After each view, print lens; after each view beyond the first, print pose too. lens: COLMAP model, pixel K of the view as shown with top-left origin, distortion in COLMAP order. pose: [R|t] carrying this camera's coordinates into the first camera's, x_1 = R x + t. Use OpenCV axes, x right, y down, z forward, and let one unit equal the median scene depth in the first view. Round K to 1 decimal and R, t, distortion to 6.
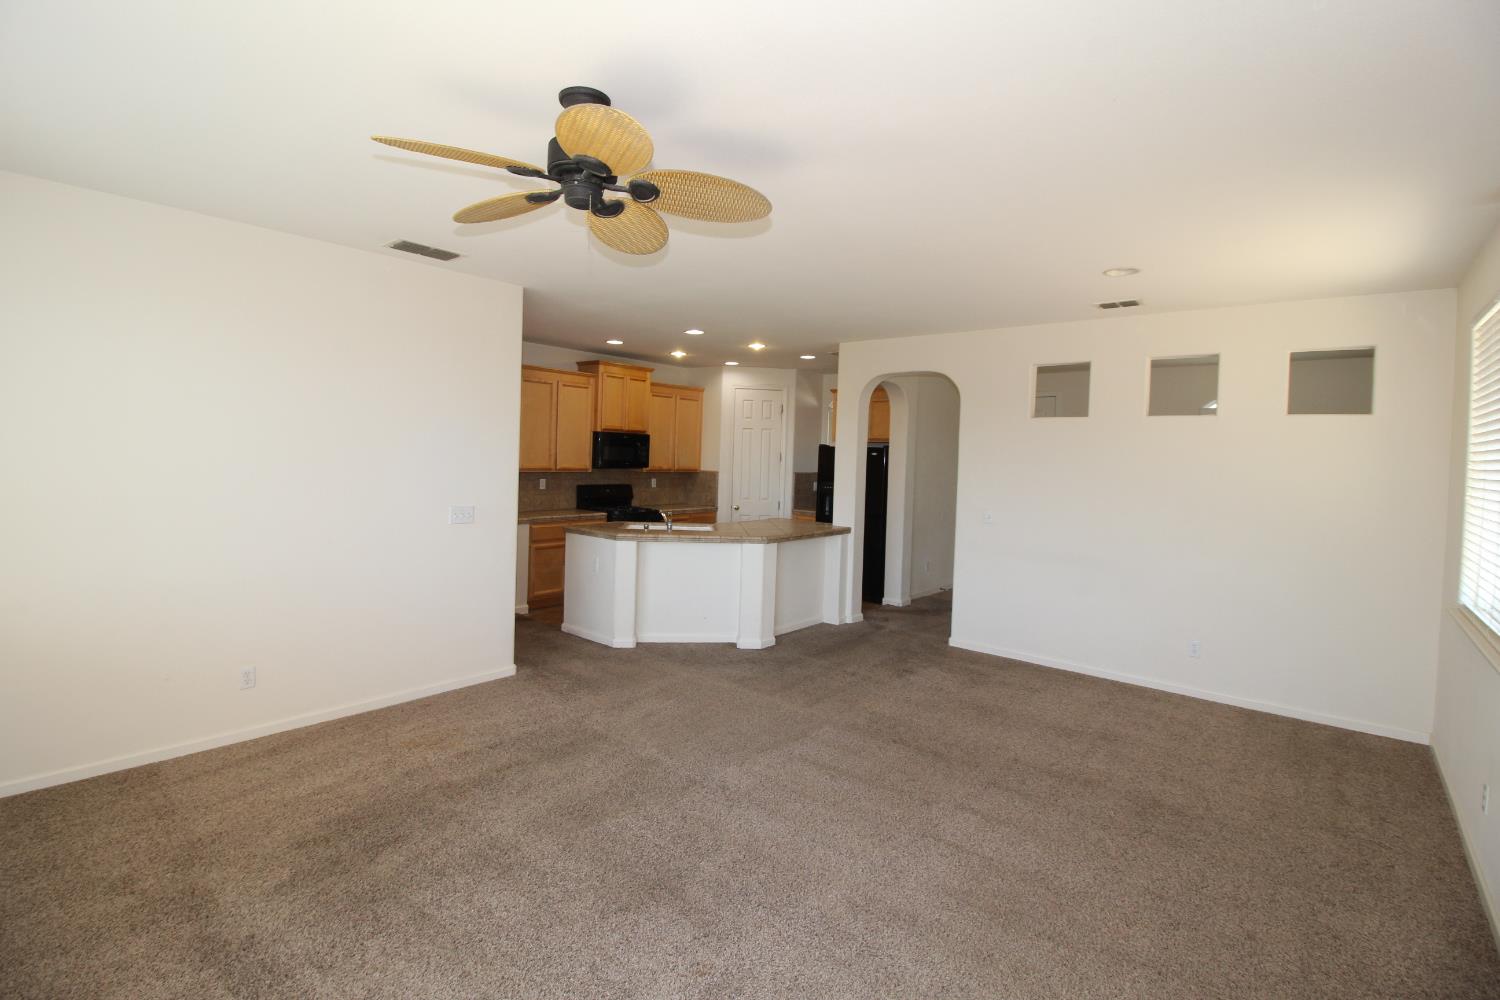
lens RADIAL K [[699.4, 0, 749.8], [0, 699.4, 502.1], [0, 0, 1]] dist [-0.005789, -0.004475]
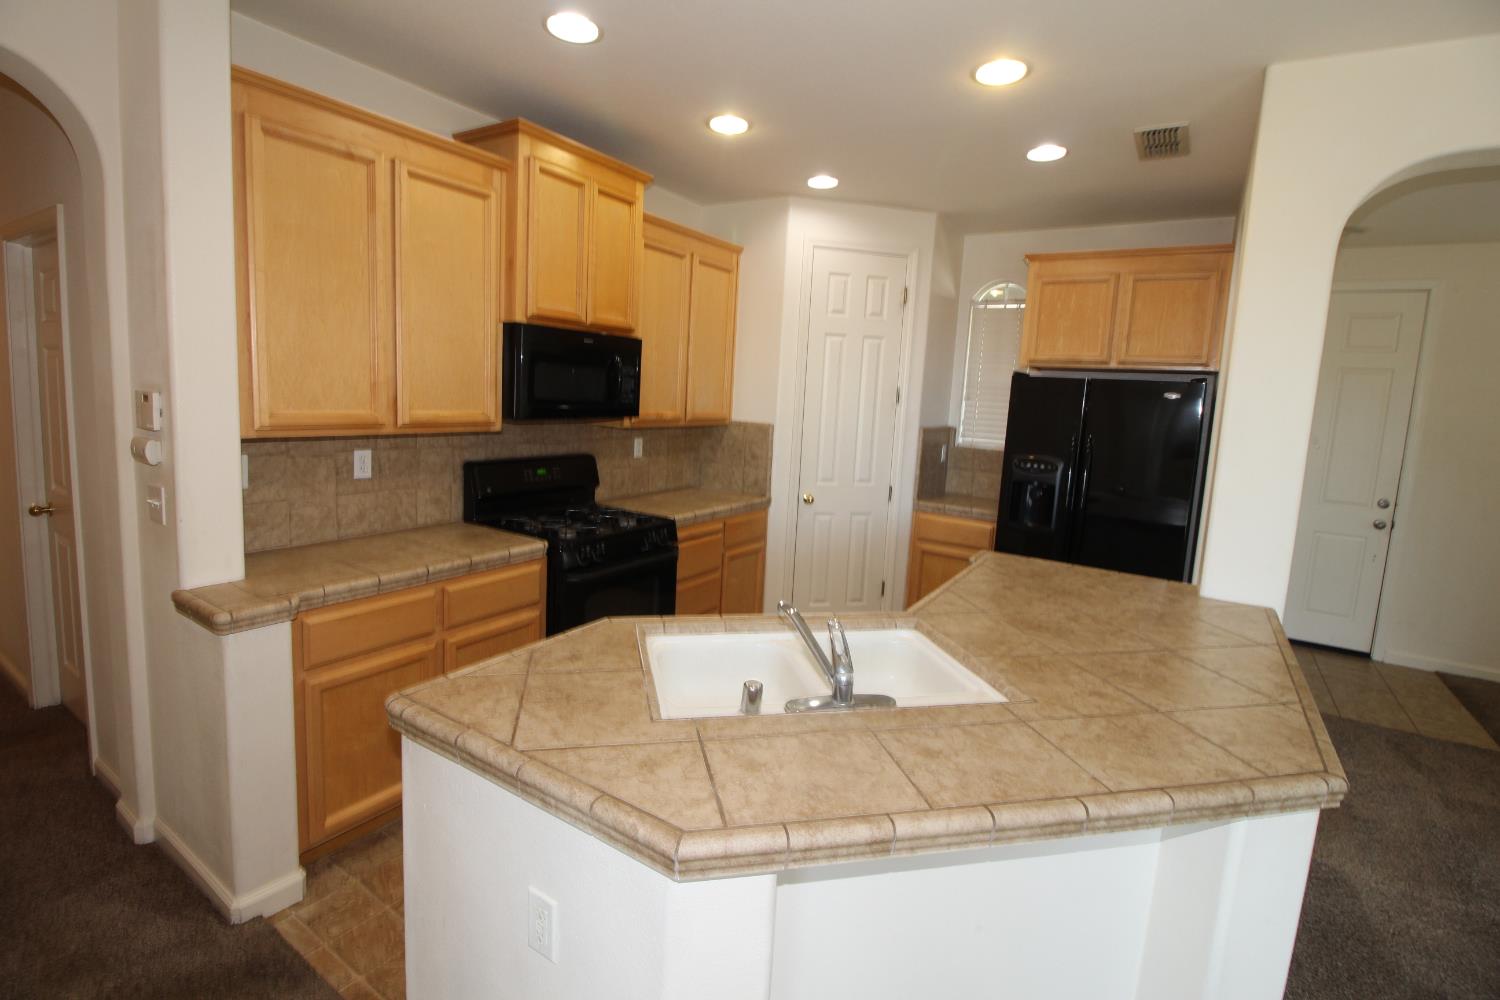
lens RADIAL K [[699.4, 0, 745.9], [0, 699.4, 488.1], [0, 0, 1]] dist [-0.005789, -0.004475]
pose [[0.992587, 0.000803, 0.121533, -0.132656], [-0.010278, 0.996950, 0.077358, -0.040235], [-0.121100, -0.078034, 0.989568, 0.572595]]
